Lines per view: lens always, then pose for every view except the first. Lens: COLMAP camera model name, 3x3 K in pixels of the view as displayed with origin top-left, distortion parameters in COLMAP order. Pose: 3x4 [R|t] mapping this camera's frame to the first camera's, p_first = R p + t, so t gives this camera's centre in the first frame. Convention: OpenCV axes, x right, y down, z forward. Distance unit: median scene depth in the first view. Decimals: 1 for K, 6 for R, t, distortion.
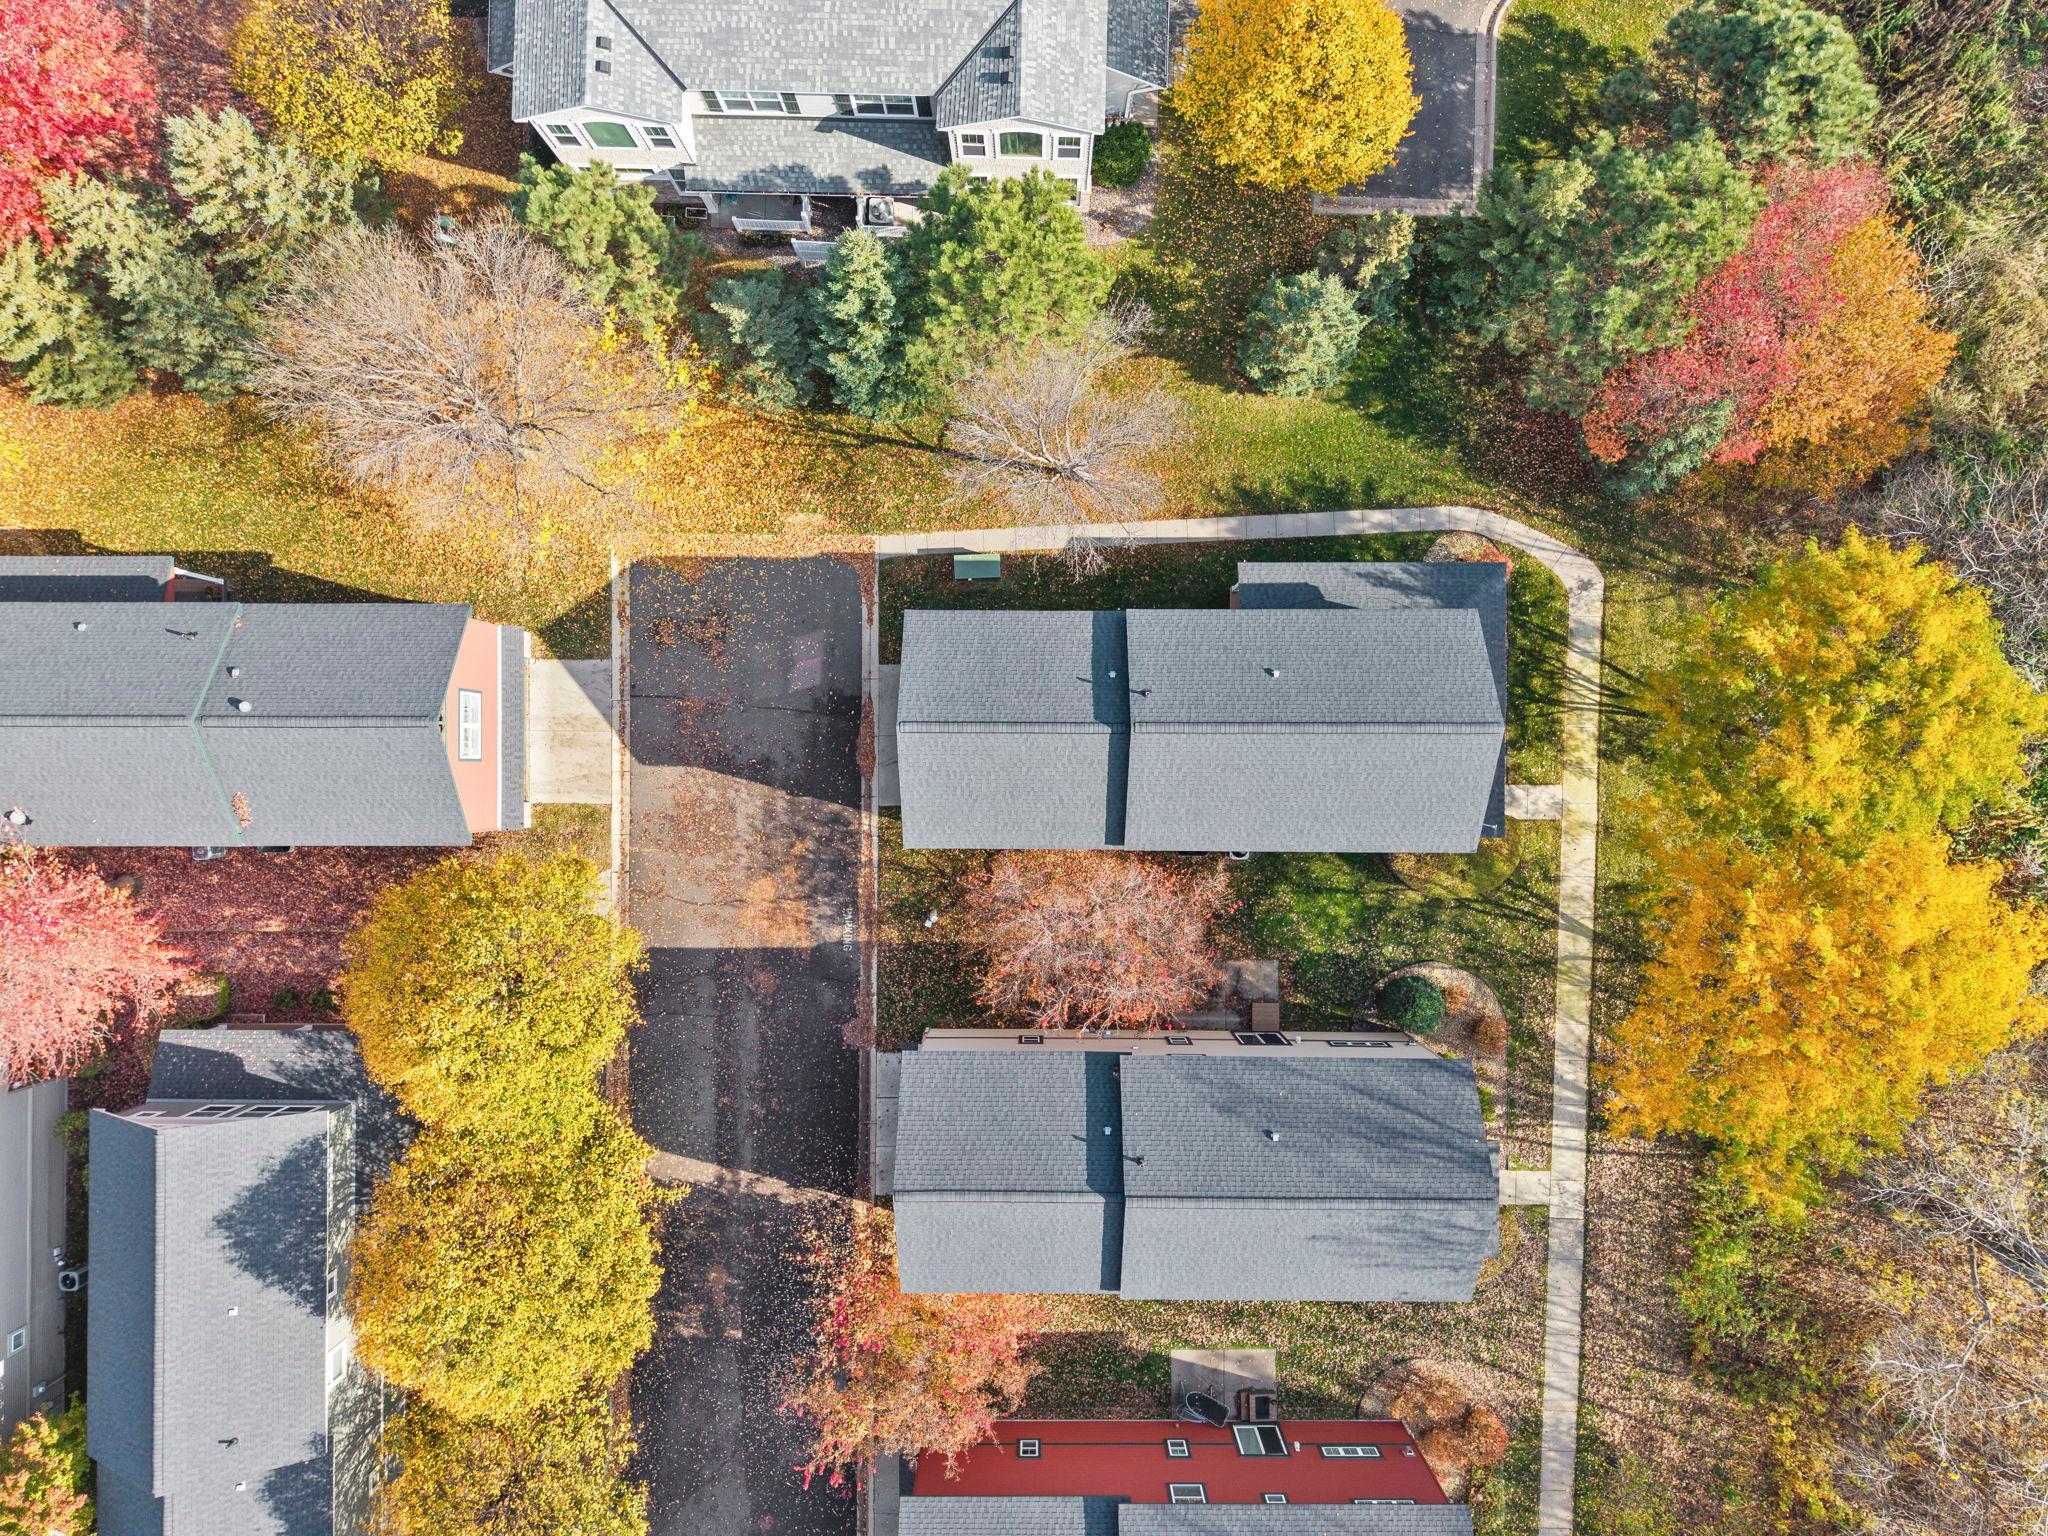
lens RADIAL K [[1358.8, 0, 1034.0], [0, 1358.8, 769.5], [0, 0, 1]] dist [0.002390, -0.008415]
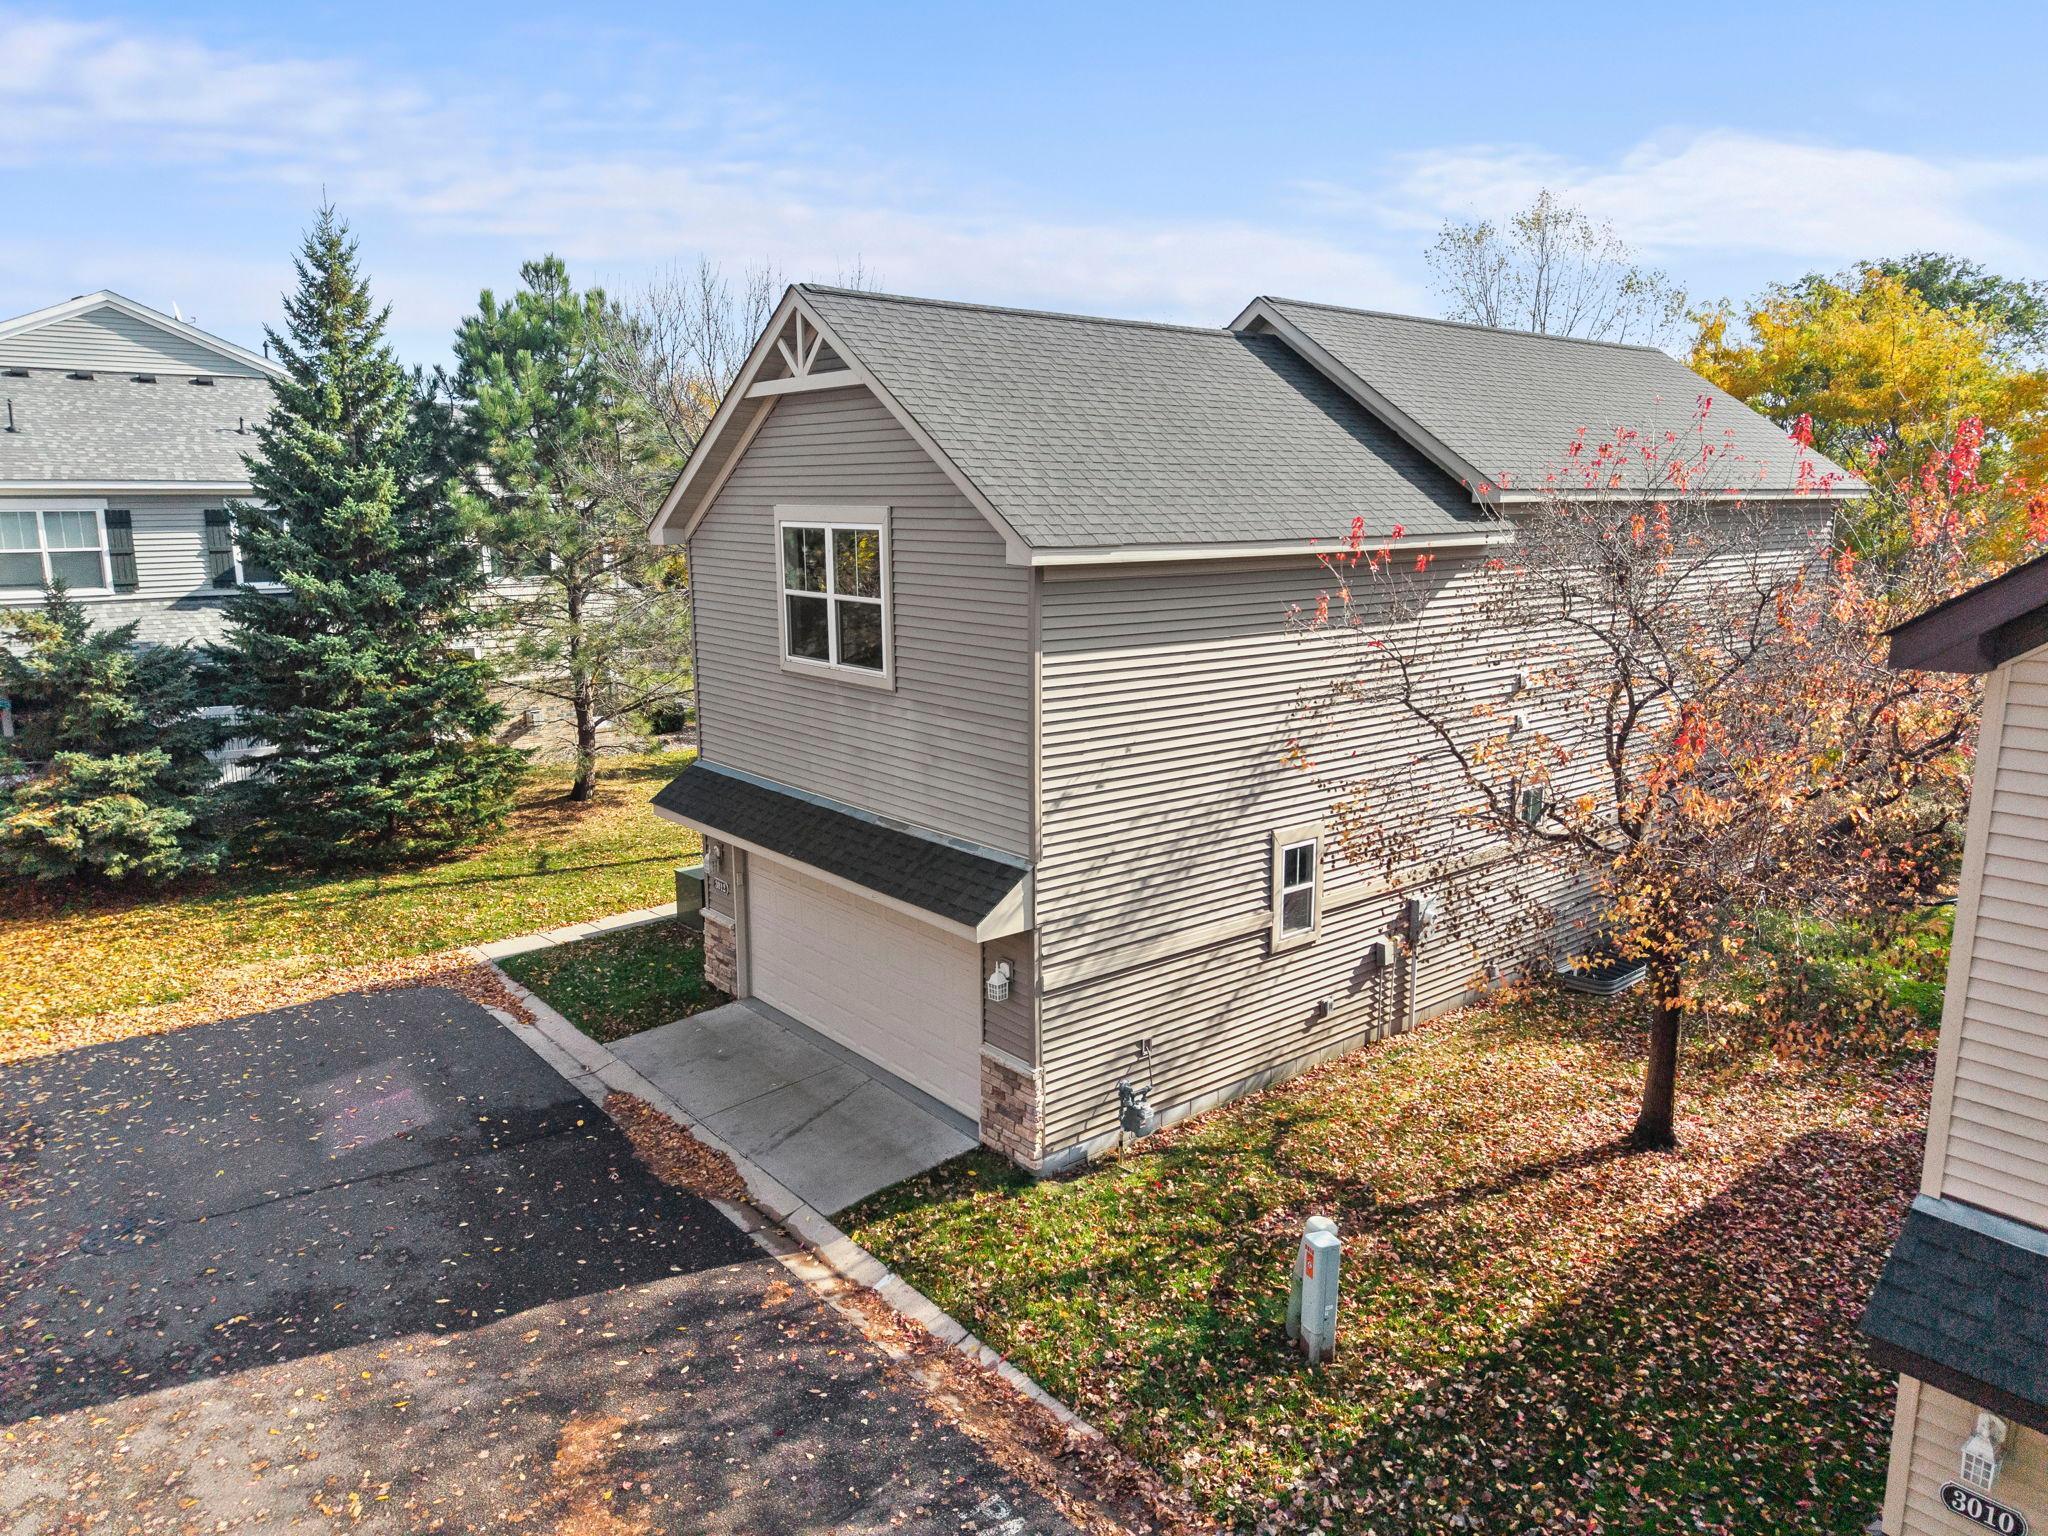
lens RADIAL K [[1358.8, 0, 1022.8], [0, 1358.8, 762.5], [0, 0, 1]] dist [0.002390, -0.008415]
pose [[0.766308, -0.133561, 0.628437, -0.234851], [0.641917, 0.118470, -0.757567, 0.233763], [0.026730, 0.983934, 0.176520, 0.872556]]
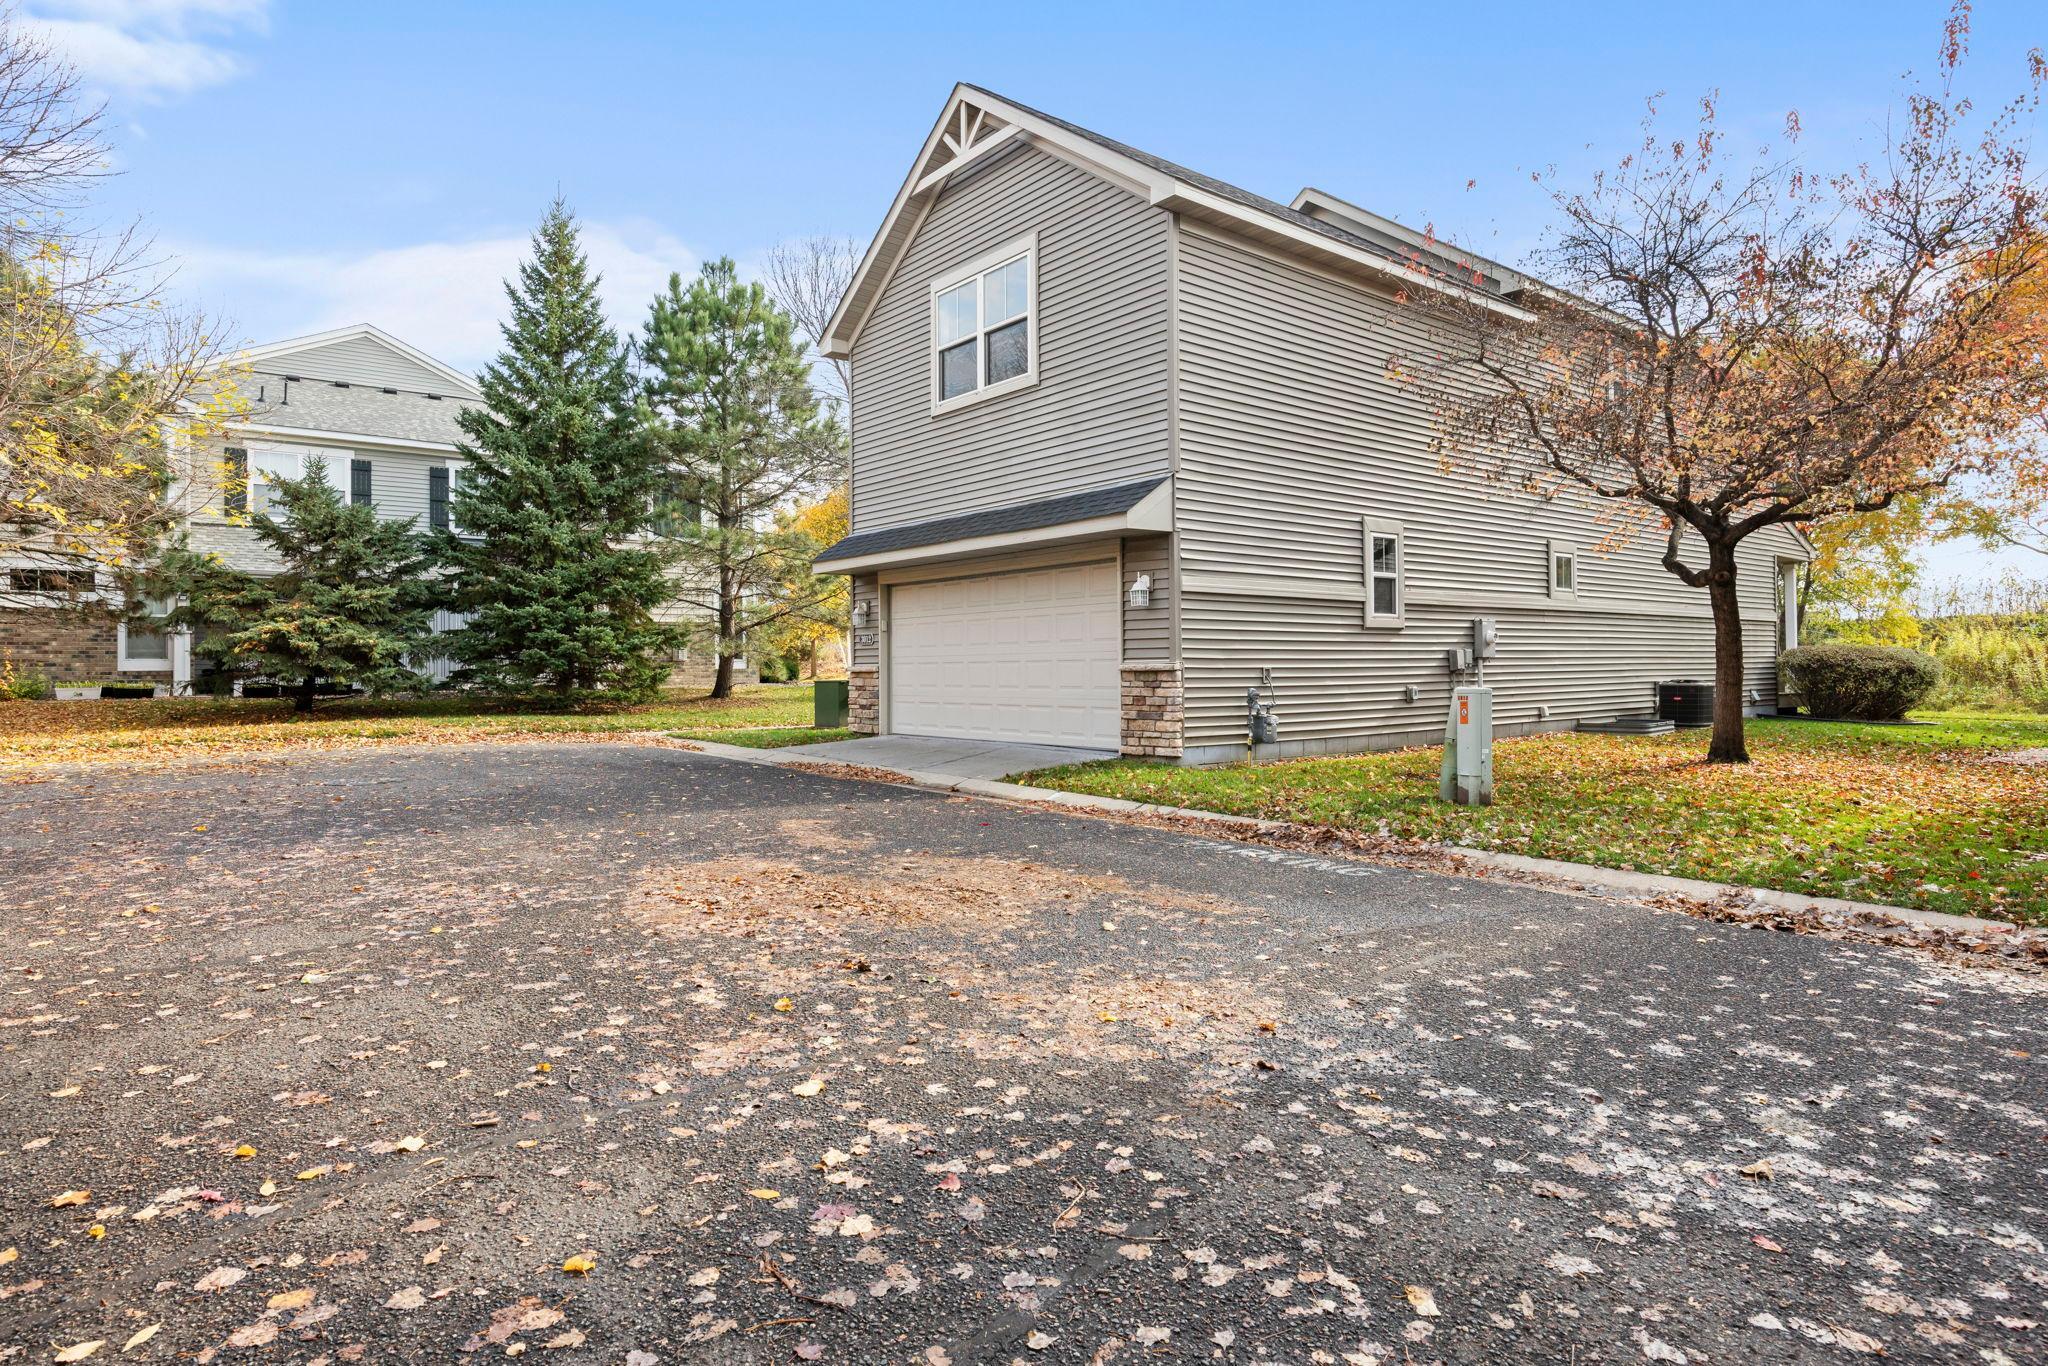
lens RADIAL K [[1128.8, 0, 1021.1], [0, 1128.8, 663.7], [0, 0, 1]] dist [-0.014204, 0.000906]
pose [[0.777011, -0.005825, 0.629460, -0.254696], [0.628840, -0.038127, -0.776599, 0.211459], [0.028523, 0.999256, -0.025962, 0.982382]]
